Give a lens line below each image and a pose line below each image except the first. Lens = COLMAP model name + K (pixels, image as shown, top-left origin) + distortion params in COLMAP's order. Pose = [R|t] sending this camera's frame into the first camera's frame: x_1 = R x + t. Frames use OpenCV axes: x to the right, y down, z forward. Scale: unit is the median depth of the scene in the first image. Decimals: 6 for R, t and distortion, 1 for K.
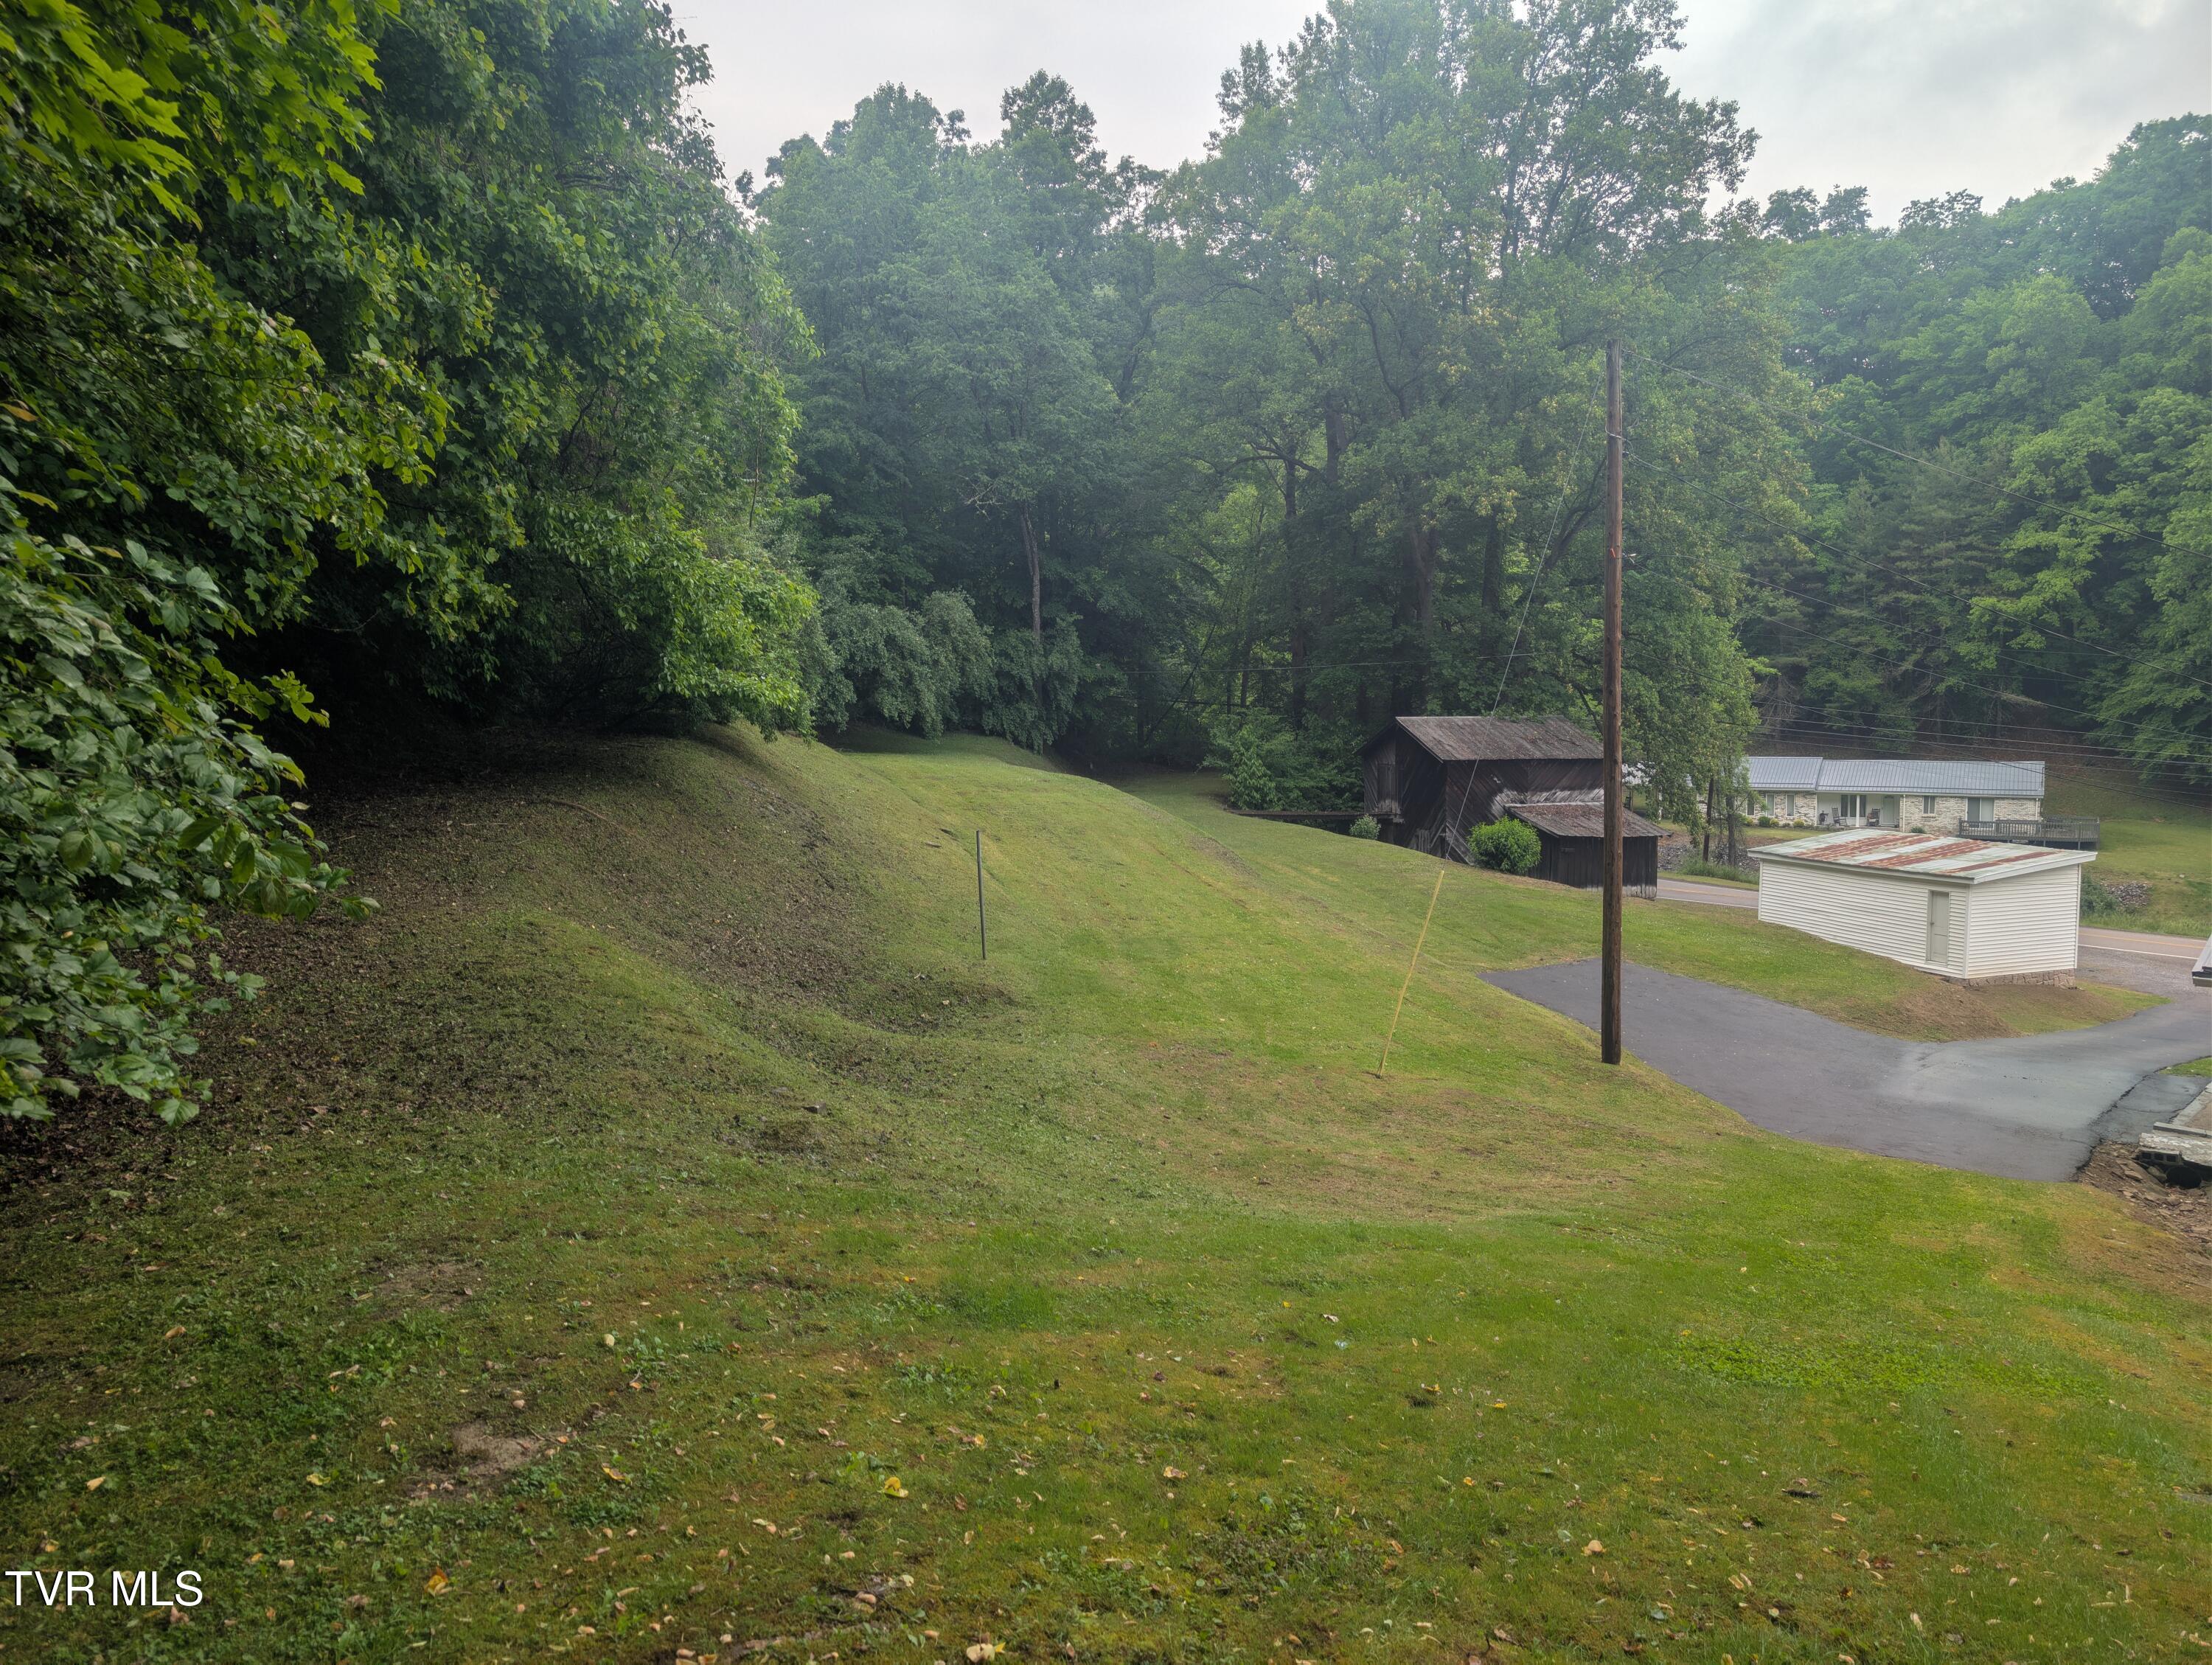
lens RADIAL K [[1587.5, 0, 1106.0], [0, 1587.5, 822.1], [0, 0, 1]] dist [0.013911, -0.005020]
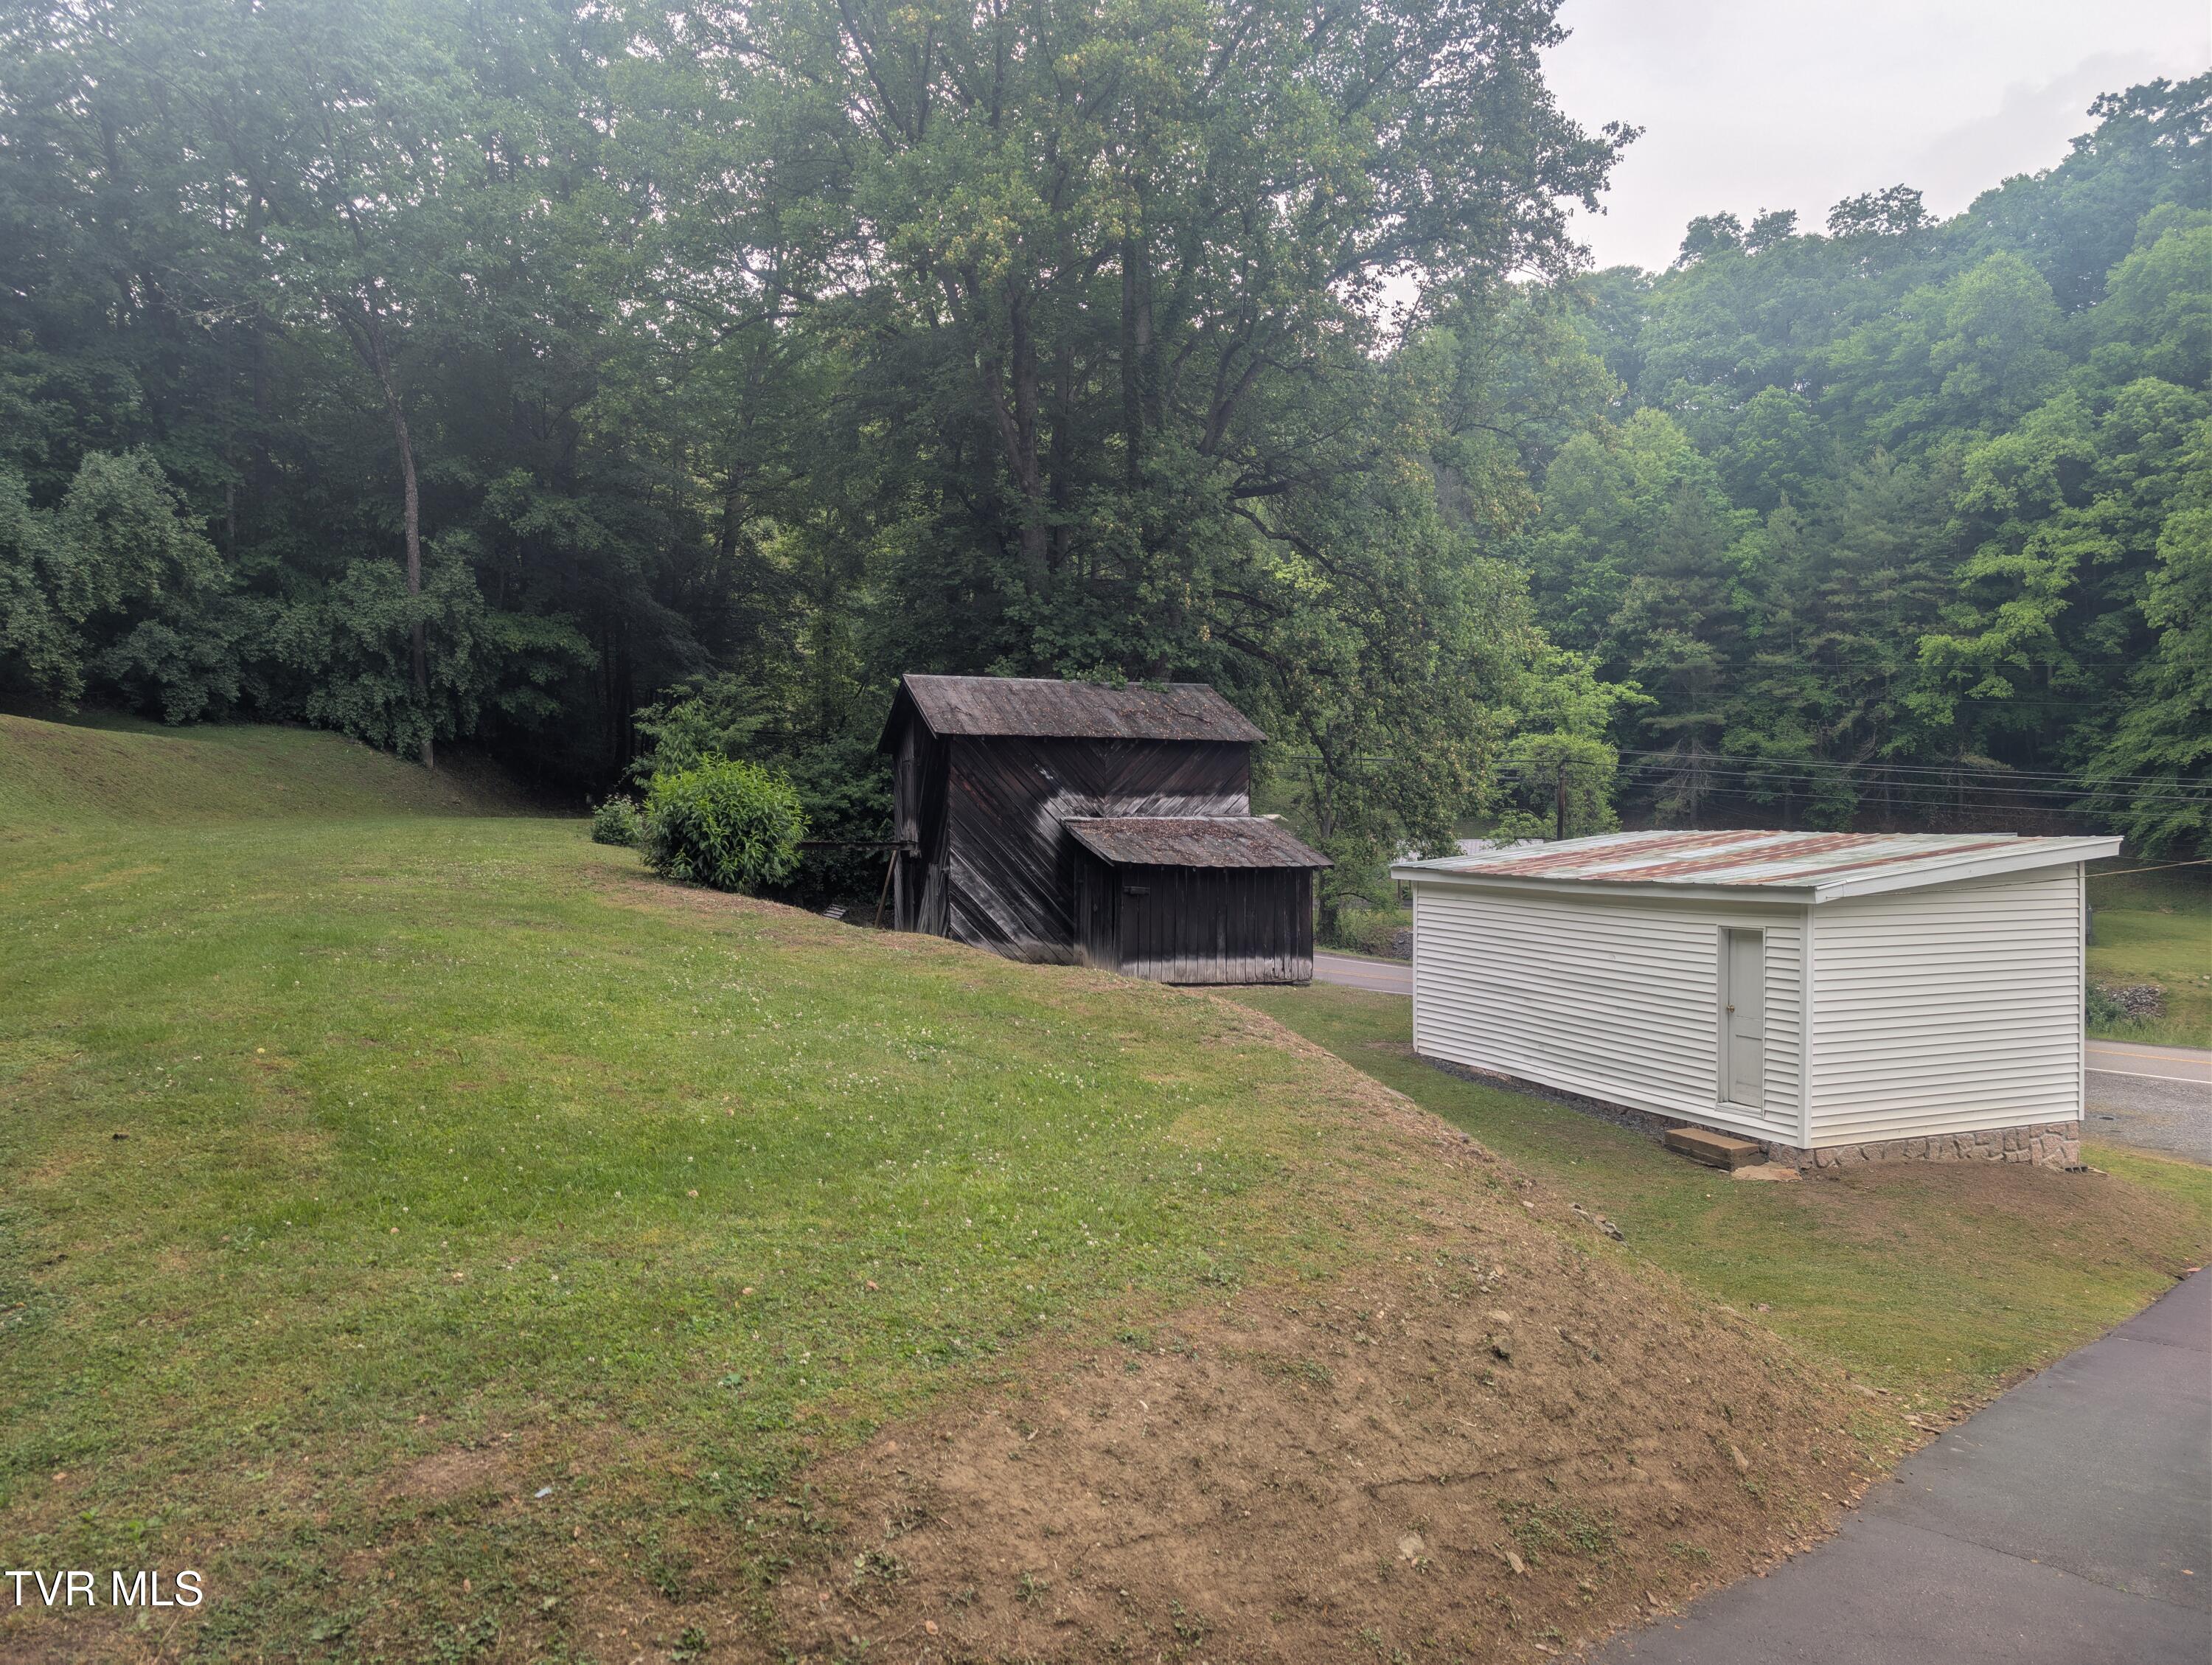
lens RADIAL K [[1587.5, 0, 1107.5], [0, 1587.5, 838.1], [0, 0, 1]] dist [0.013911, -0.005020]
pose [[0.999953, 0.001762, 0.009559, 0.127071], [-0.001095, 0.997593, -0.069338, 0.017266], [-0.009658, 0.069324, 0.997547, 0.211558]]
